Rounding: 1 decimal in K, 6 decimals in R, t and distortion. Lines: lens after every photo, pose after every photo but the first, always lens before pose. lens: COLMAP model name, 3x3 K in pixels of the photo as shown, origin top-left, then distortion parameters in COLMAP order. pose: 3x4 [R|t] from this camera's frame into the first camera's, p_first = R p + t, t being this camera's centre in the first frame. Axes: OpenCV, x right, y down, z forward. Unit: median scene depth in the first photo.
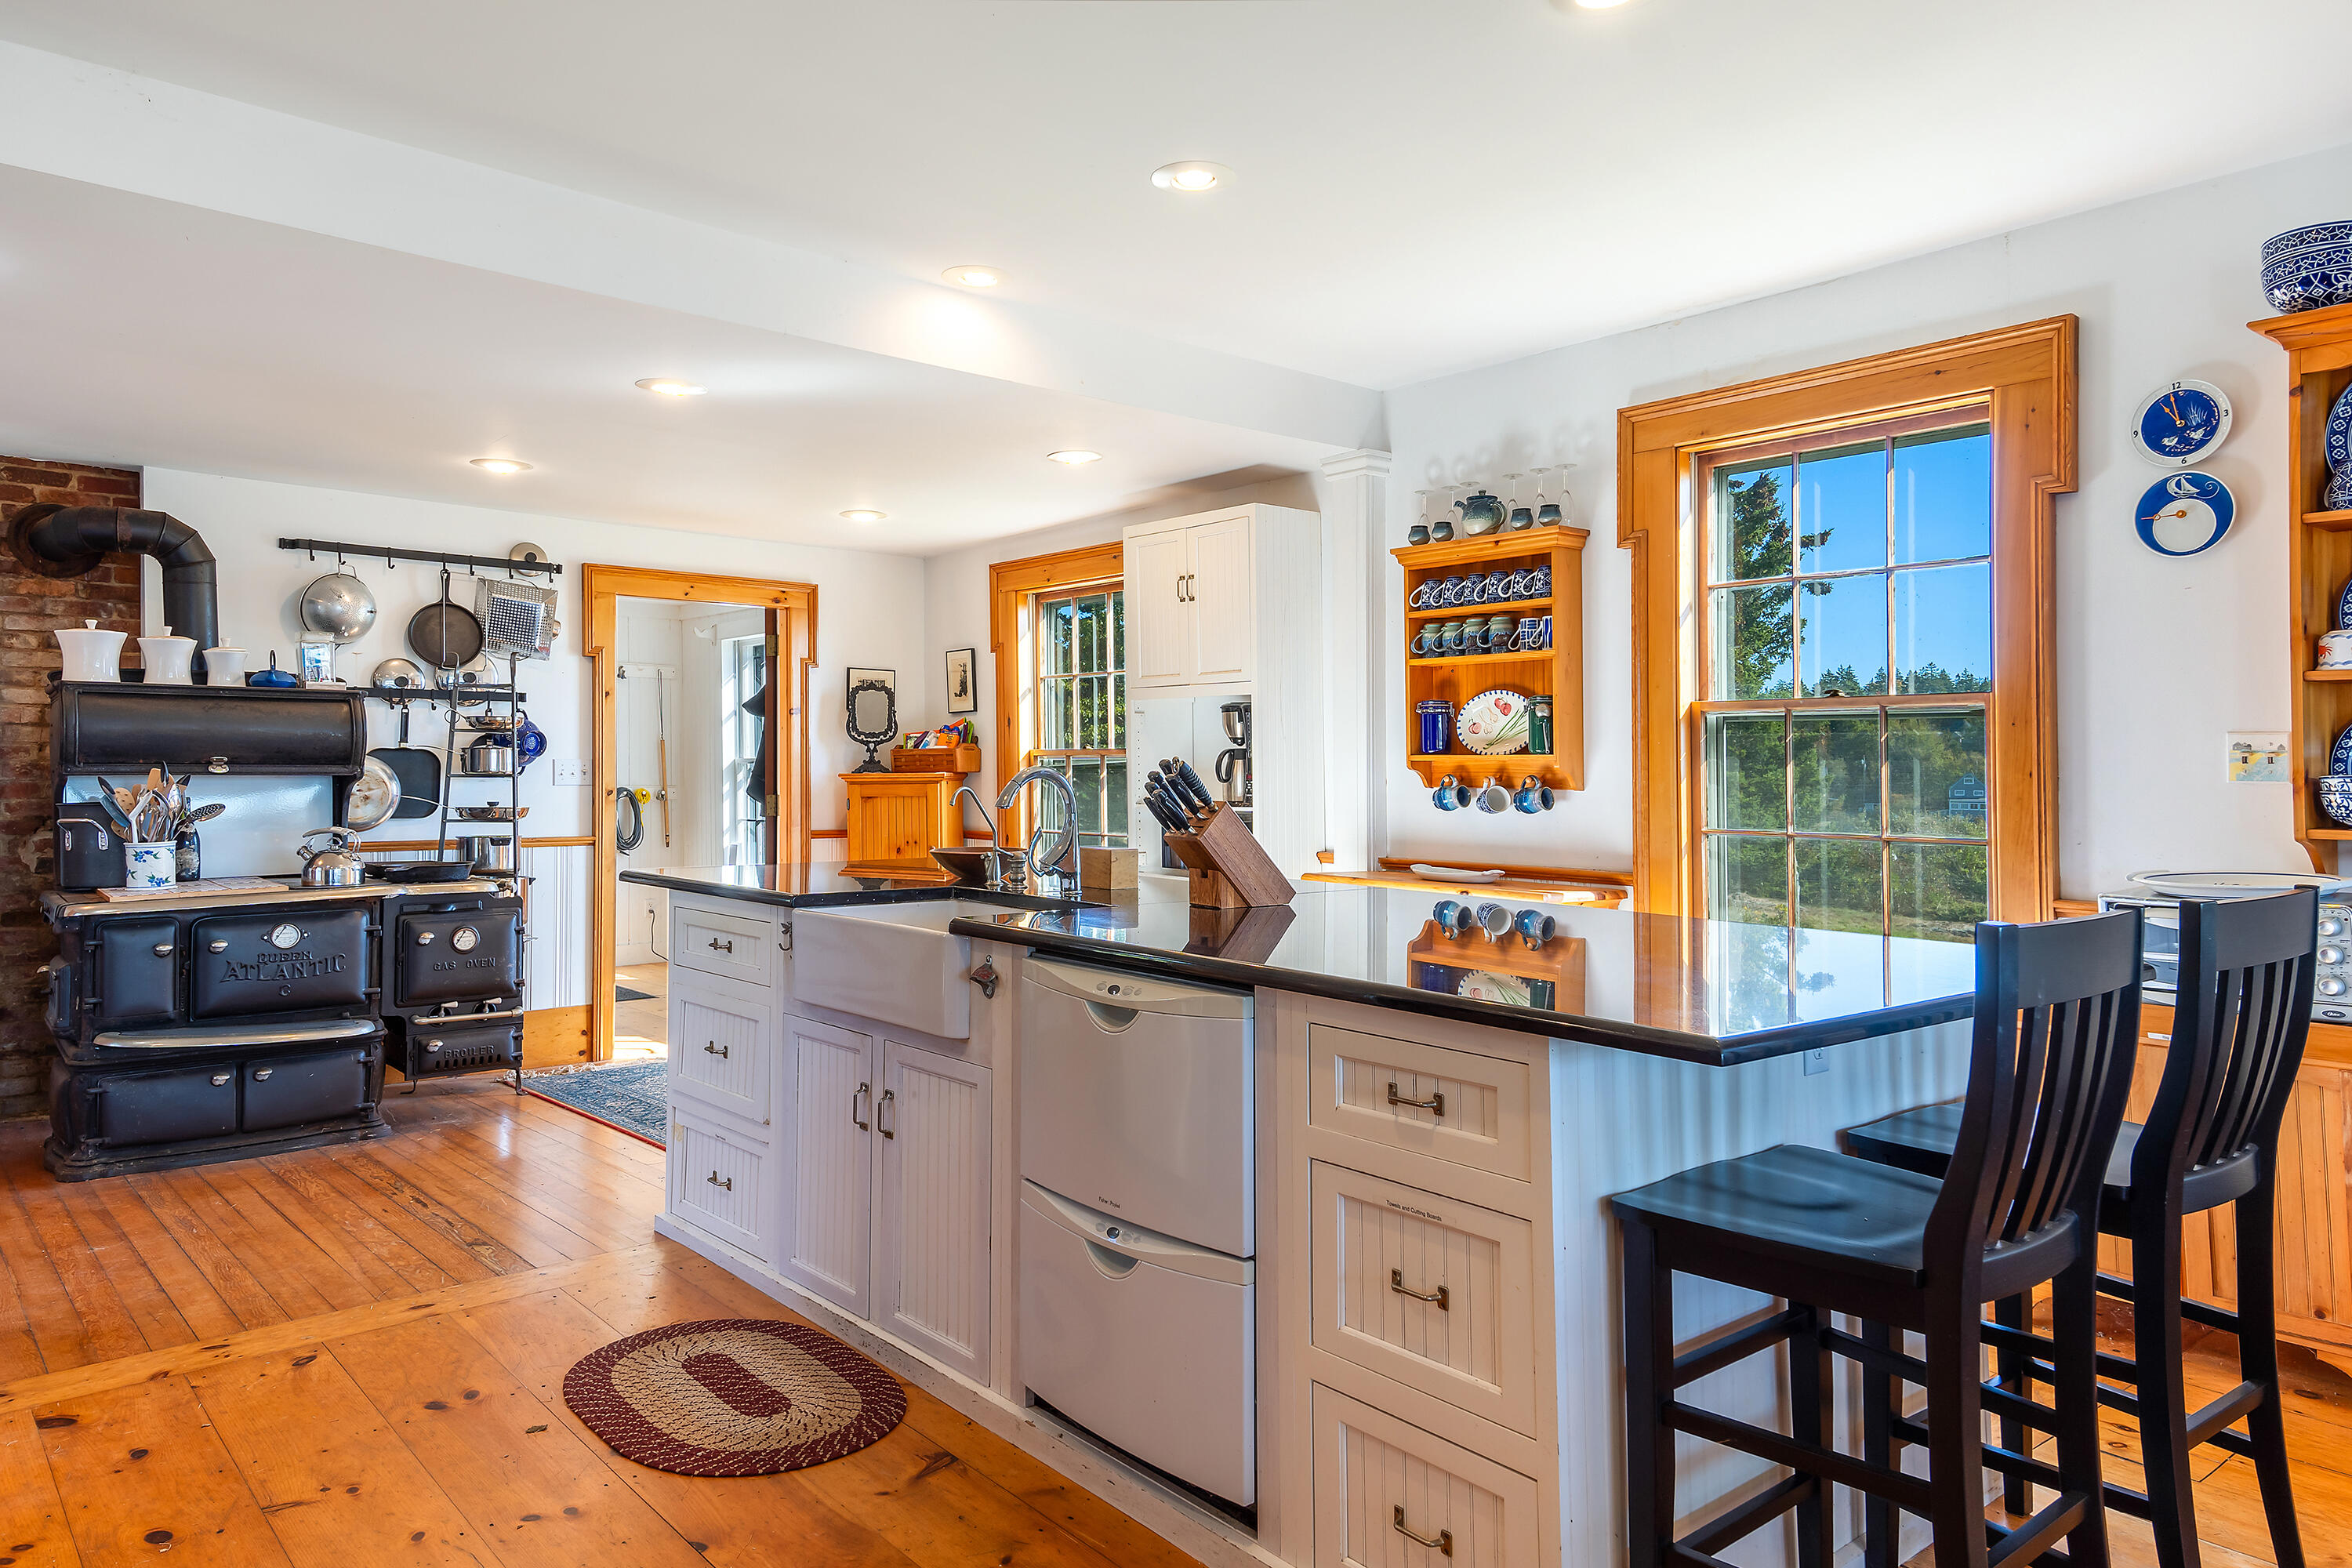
lens RADIAL K [[1519.3, 0, 1180.9], [0, 1519.3, 786.8], [0, 0, 1]] dist [0.086784, -0.017389]
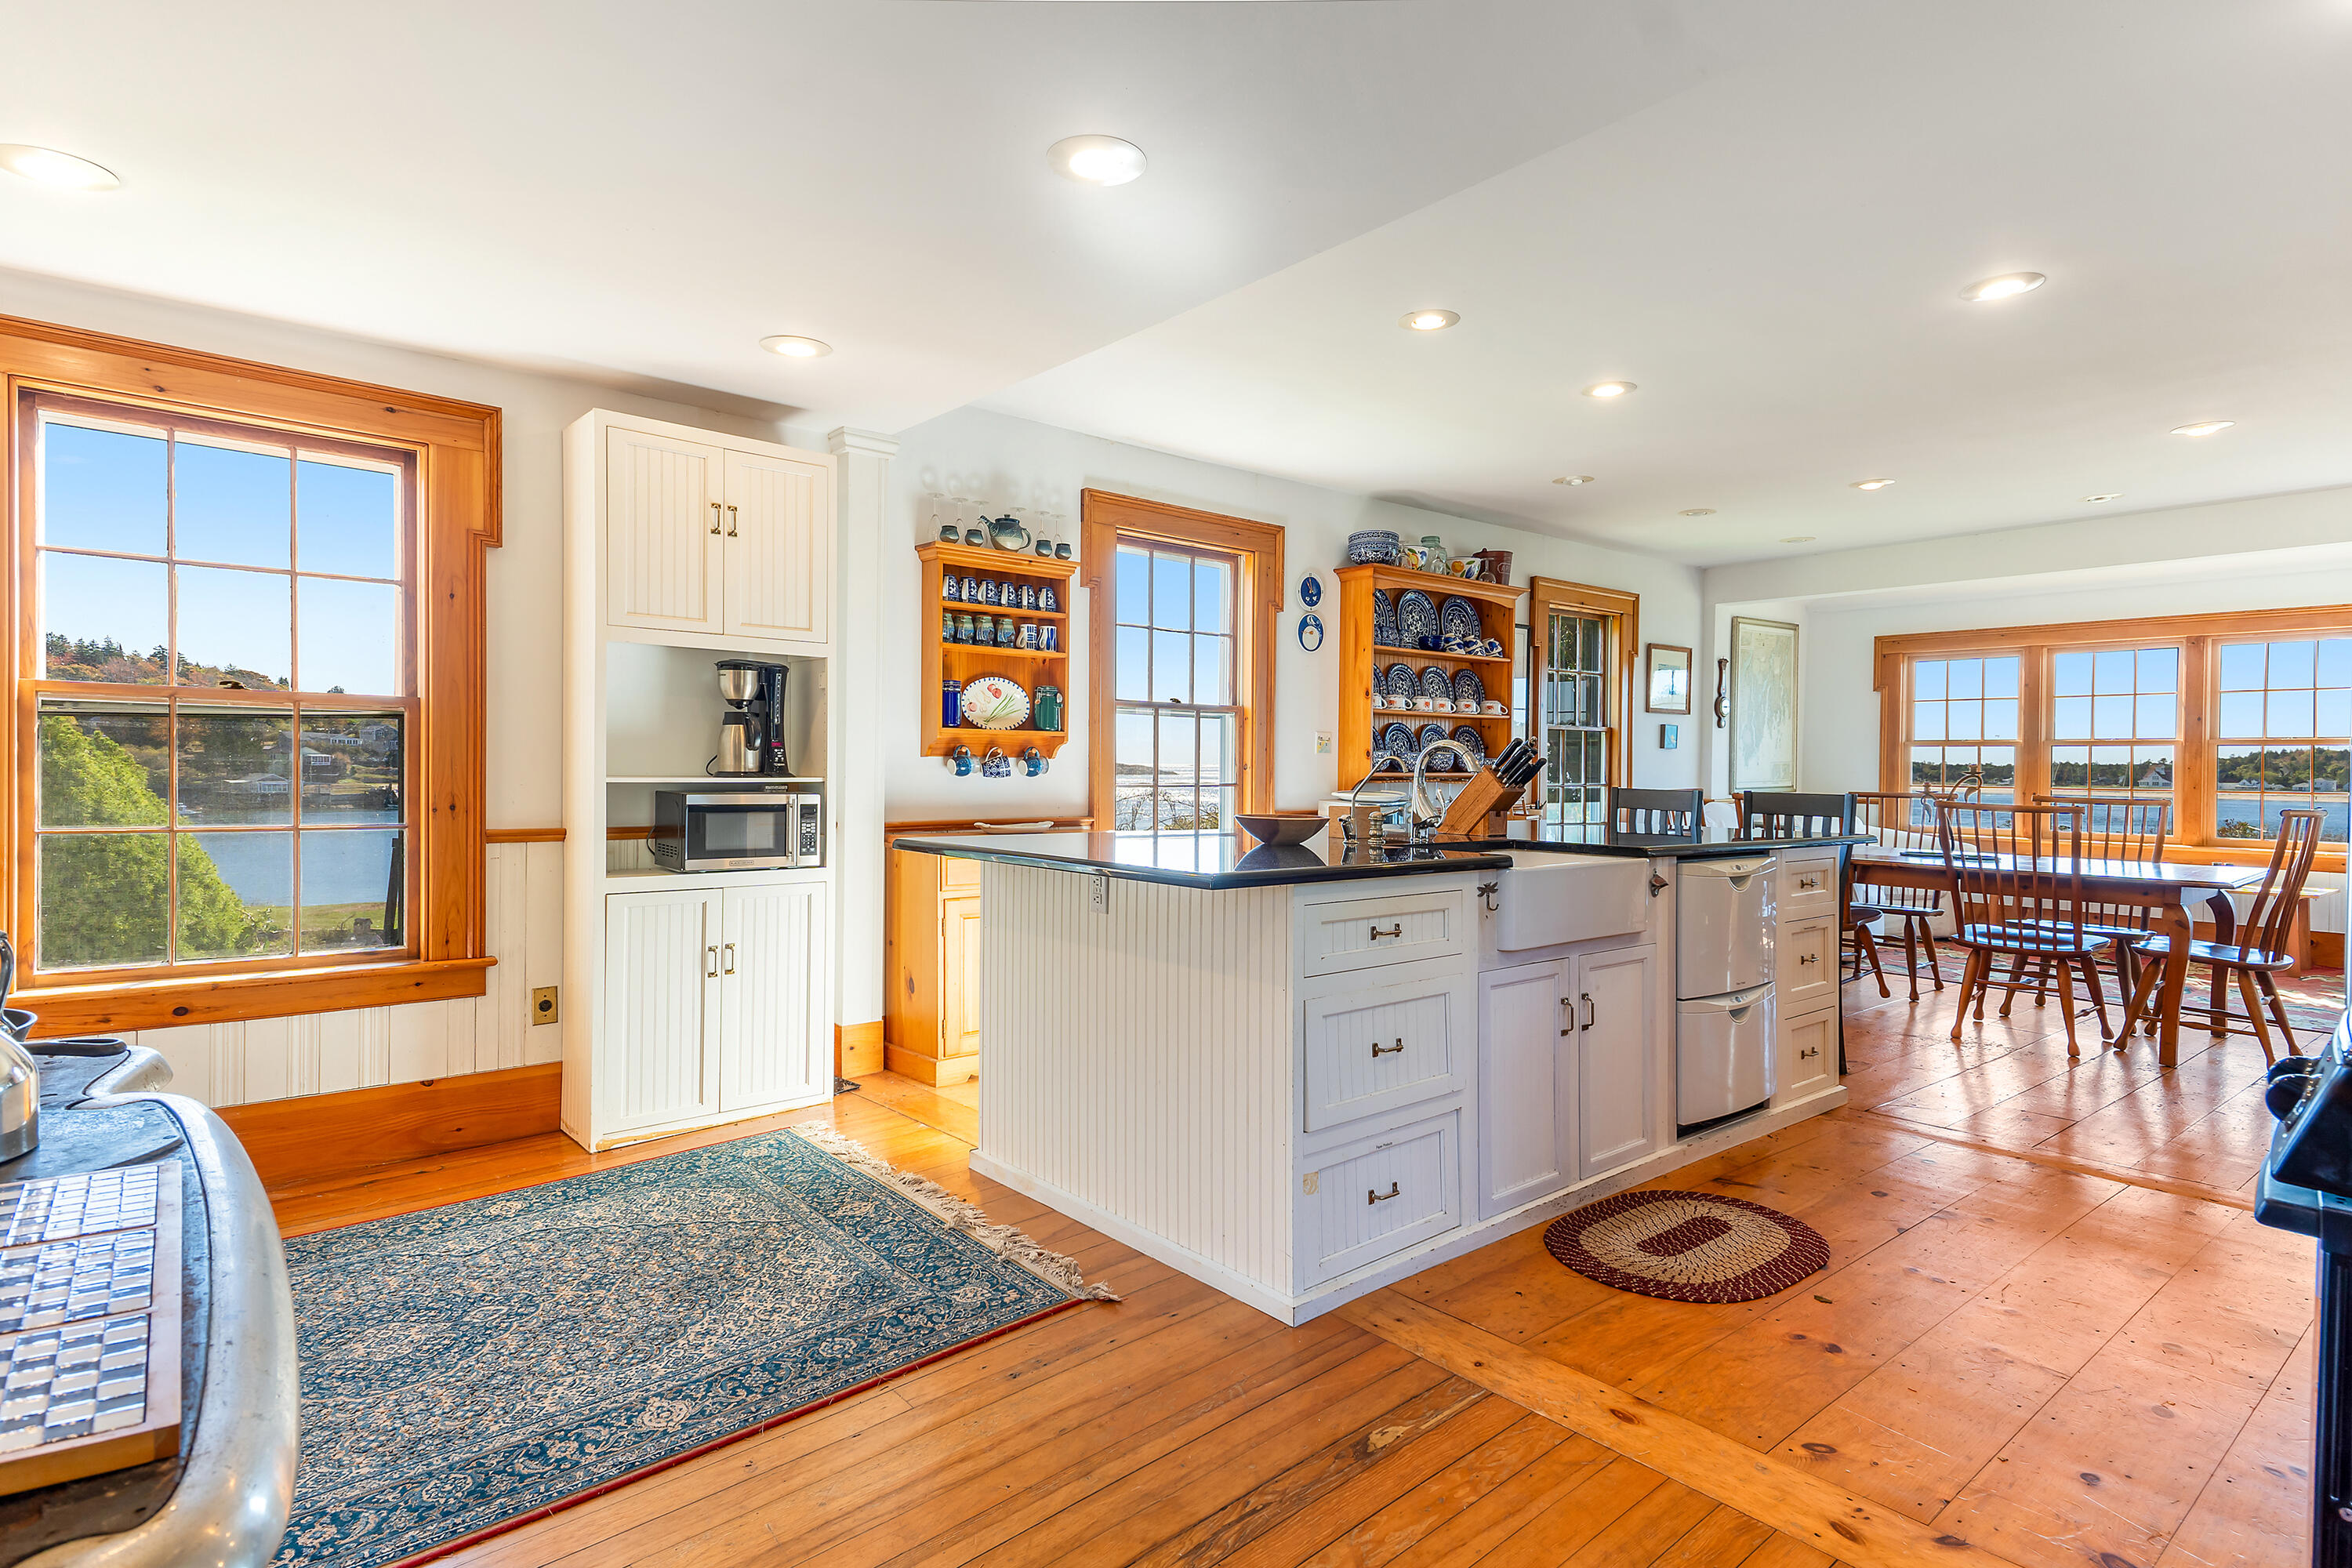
lens RADIAL K [[1229.1, 0, 1192.6], [0, 1229.1, 746.3], [0, 0, 1]] dist [0.059627, 0.000030]
pose [[-0.019851, 0.006376, 0.999783, -0.759270], [0.000537, 0.999980, -0.006367, -0.001575], [-0.999803, 0.000410, -0.019854, 0.833475]]
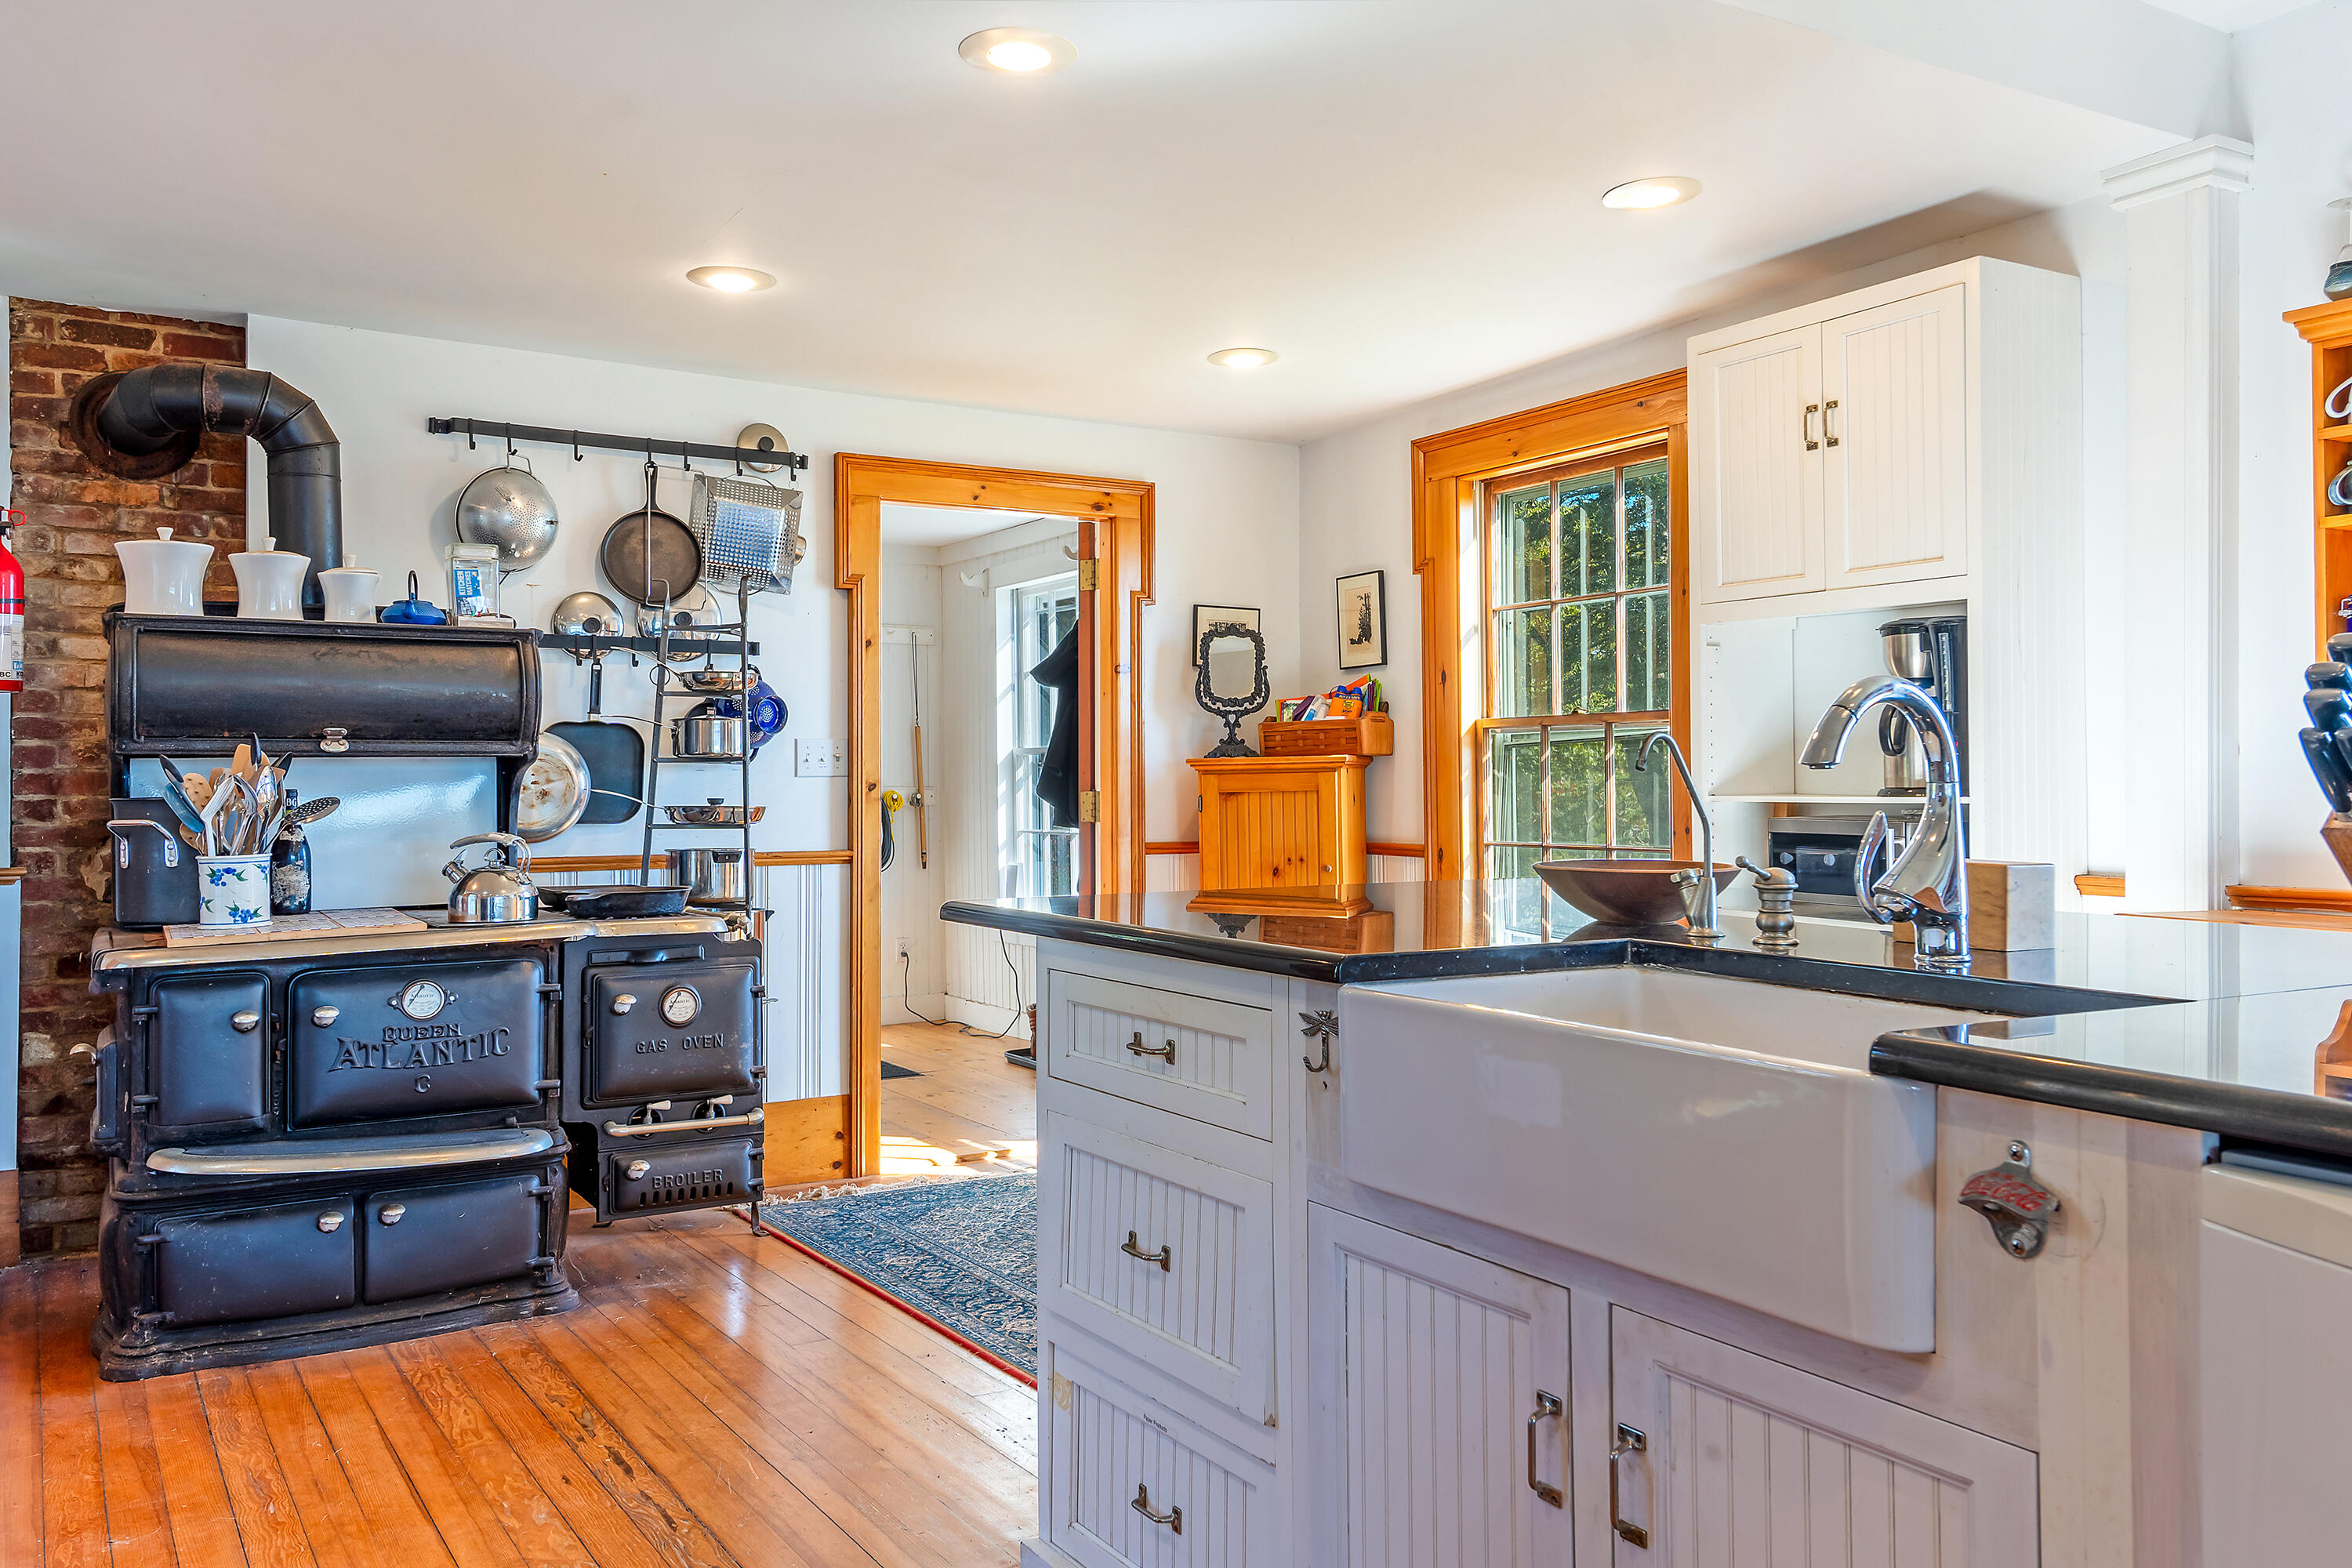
lens RADIAL K [[1794.1, 0, 1212.6], [0, 1794.1, 788.9], [0, 0, 1]] dist [0.063667, 0.013713]
pose [[0.990136, -0.006103, -0.139980, -0.143959], [0.005116, 0.999959, -0.007414, 0.015325], [0.140020, 0.006625, 0.990127, 0.298746]]
